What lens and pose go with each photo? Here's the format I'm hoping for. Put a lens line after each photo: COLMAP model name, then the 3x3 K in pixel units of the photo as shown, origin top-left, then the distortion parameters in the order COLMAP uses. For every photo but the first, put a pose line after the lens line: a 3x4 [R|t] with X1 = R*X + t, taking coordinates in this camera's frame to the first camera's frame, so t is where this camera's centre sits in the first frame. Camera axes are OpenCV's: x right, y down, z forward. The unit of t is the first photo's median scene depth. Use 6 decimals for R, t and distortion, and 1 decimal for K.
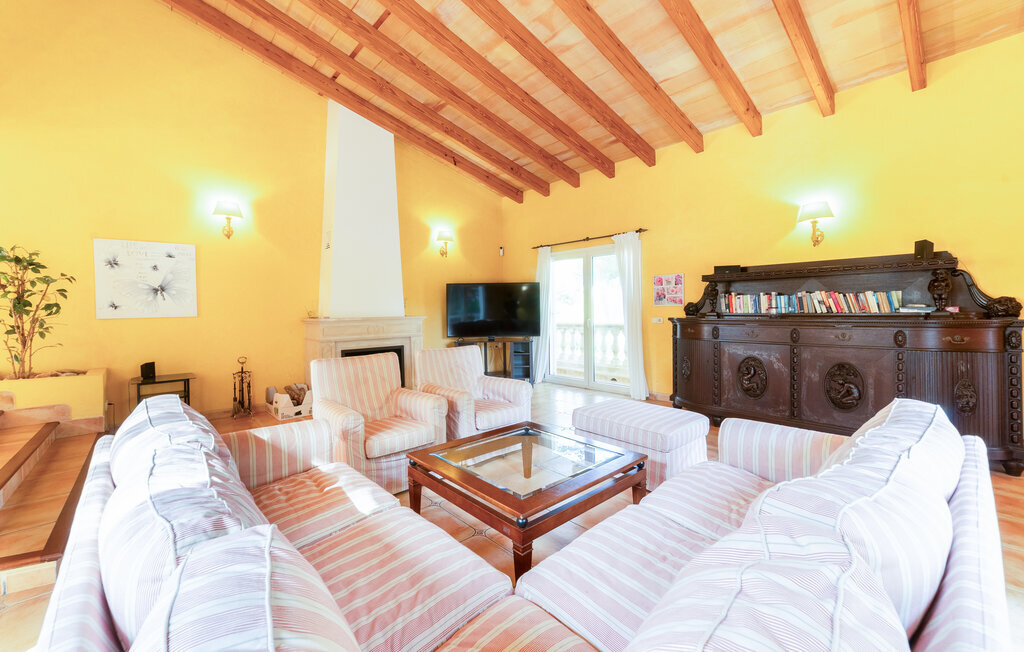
lens RADIAL K [[408.3, 0, 512.0], [0, 408.3, 326.0], [0, 0, 1]] dist [-0.014056, -0.000108]
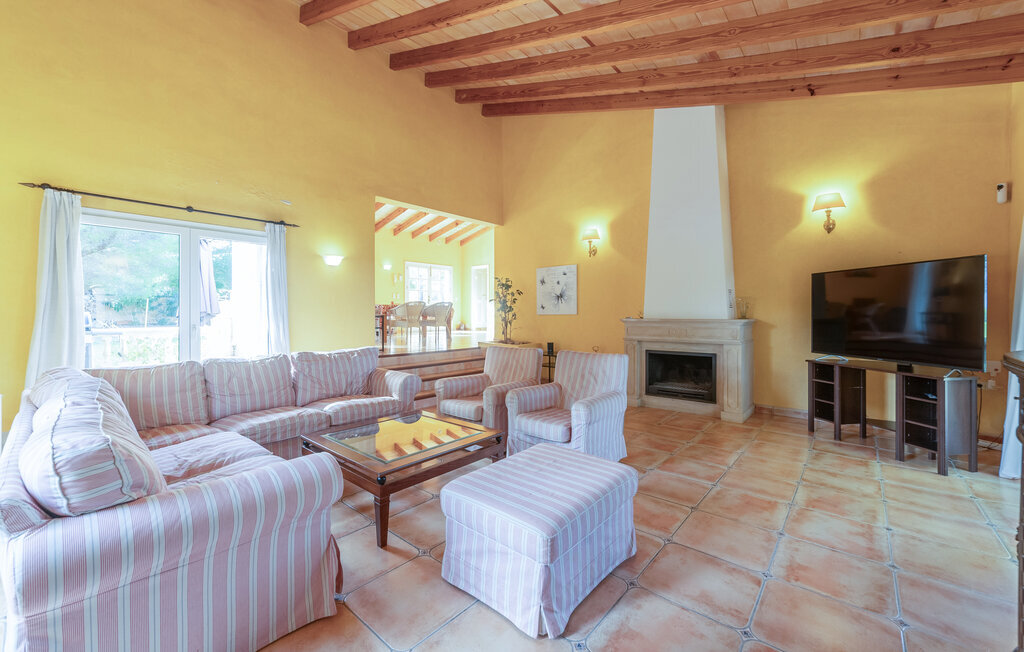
lens RADIAL K [[408.3, 0, 512.0], [0, 408.3, 326.0], [0, 0, 1]] dist [-0.014056, -0.000108]
pose [[0.136127, 0.046404, -0.989604, 0.573594], [-0.041372, 0.998297, 0.041121, -0.029910], [0.989827, 0.035344, 0.137815, 0.532879]]
